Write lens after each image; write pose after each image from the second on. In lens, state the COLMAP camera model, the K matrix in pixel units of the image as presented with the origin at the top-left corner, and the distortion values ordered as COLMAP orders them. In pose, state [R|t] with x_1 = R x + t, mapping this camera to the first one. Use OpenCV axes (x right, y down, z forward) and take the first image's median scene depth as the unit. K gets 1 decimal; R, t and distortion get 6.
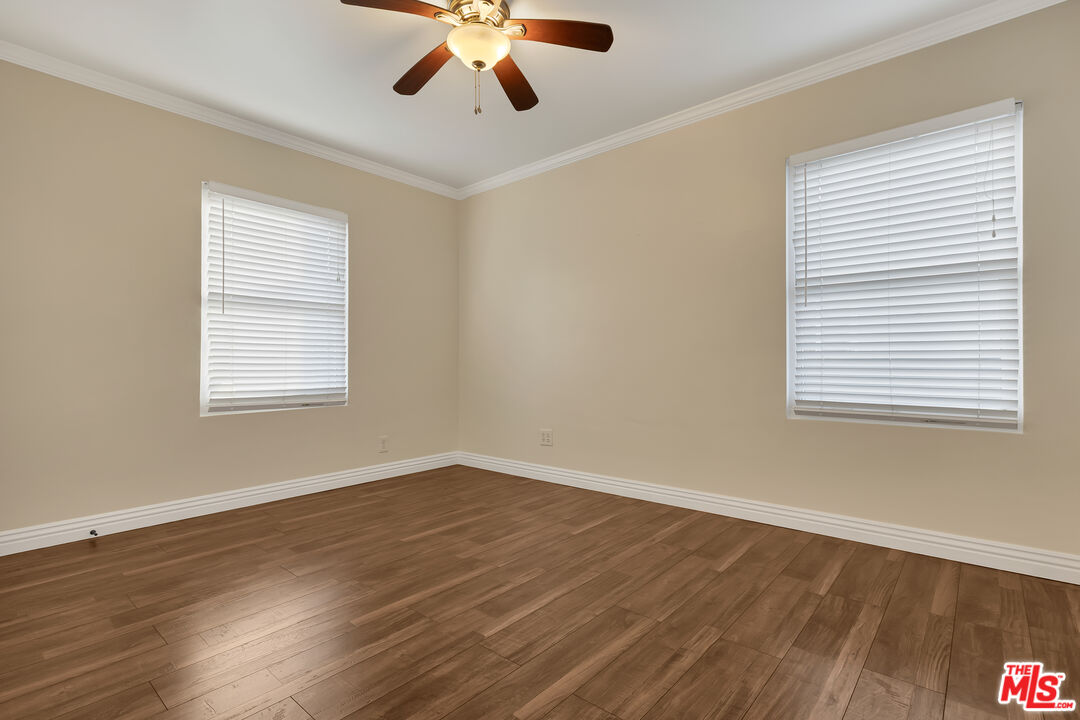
lens RADIAL K [[521.9, 0, 544.5], [0, 521.9, 362.4], [0, 0, 1]] dist [0.004191, 0.000309]
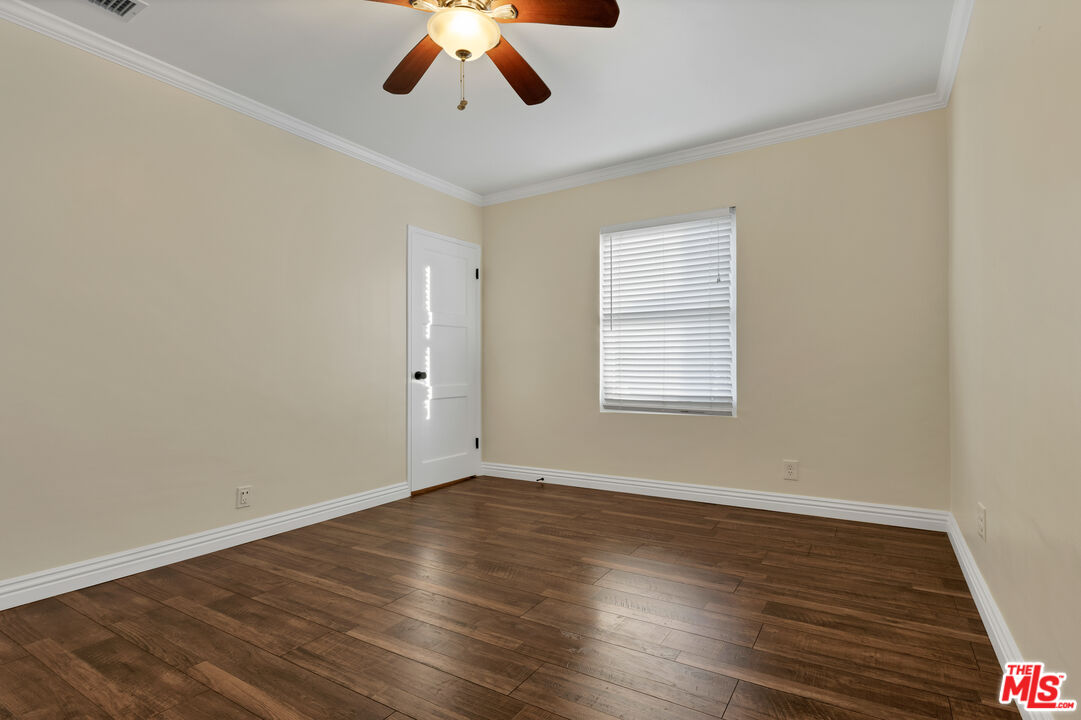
lens RADIAL K [[497.9, 0, 545.0], [0, 497.9, 359.7], [0, 0, 1]] dist [0.001504, -0.000124]
pose [[0.193349, -0.009016, -0.981089, 0.510579], [0.001401, 0.999959, -0.008914, -0.012776], [0.981129, 0.000349, 0.193354, 0.631010]]
